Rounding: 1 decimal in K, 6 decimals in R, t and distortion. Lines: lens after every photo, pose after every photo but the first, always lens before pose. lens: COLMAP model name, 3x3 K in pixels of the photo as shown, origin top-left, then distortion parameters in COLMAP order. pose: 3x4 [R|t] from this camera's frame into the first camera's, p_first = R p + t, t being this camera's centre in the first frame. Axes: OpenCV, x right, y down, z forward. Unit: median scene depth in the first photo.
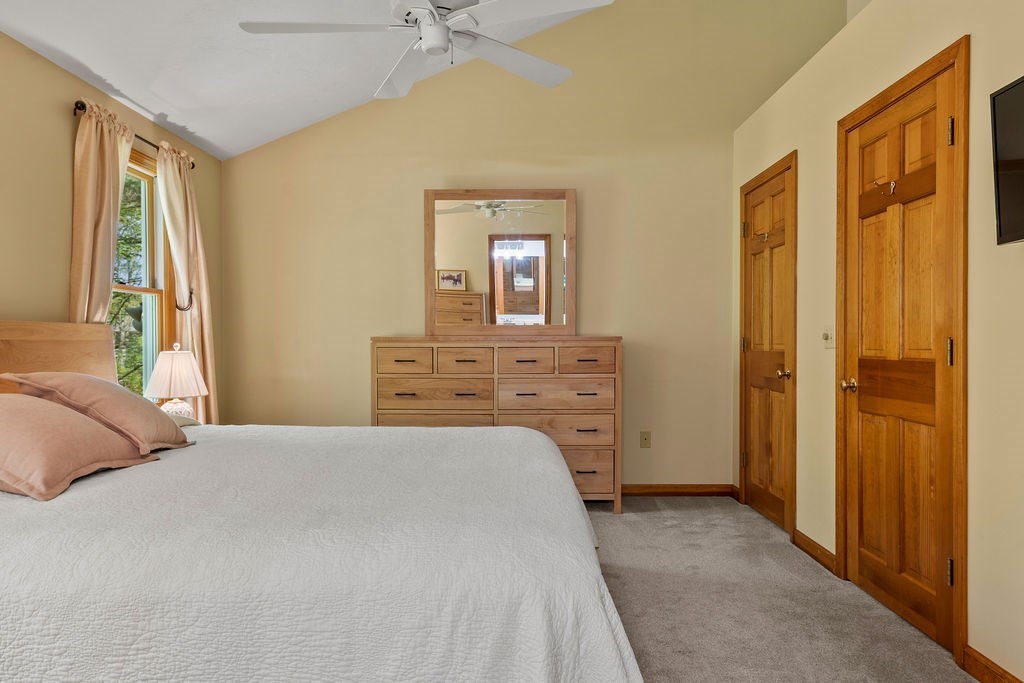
lens RADIAL K [[693.6, 0, 509.5], [0, 693.6, 345.4], [0, 0, 1]] dist [-0.000804, 0.005098]
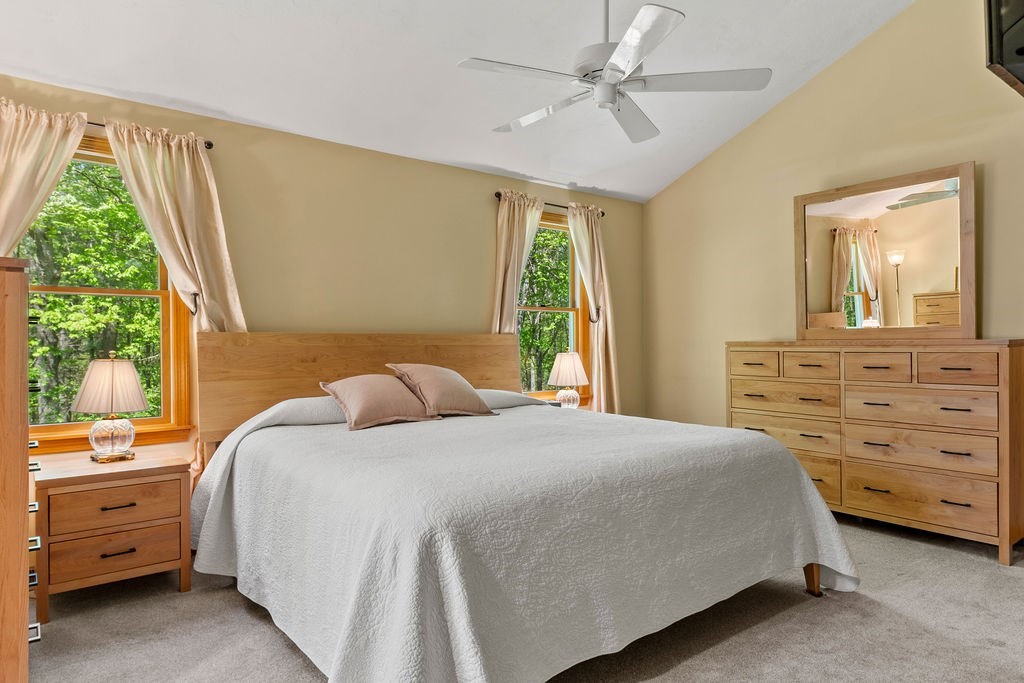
lens RADIAL K [[614.0, 0, 496.5], [0, 614.0, 344.0], [0, 0, 1]] dist [-0.001286, 0.004791]
pose [[0.614927, -0.000177, -0.788584, 0.353223], [-0.003834, 0.999987, -0.003214, -0.003867], [0.788575, 0.005000, 0.614919, 0.111916]]
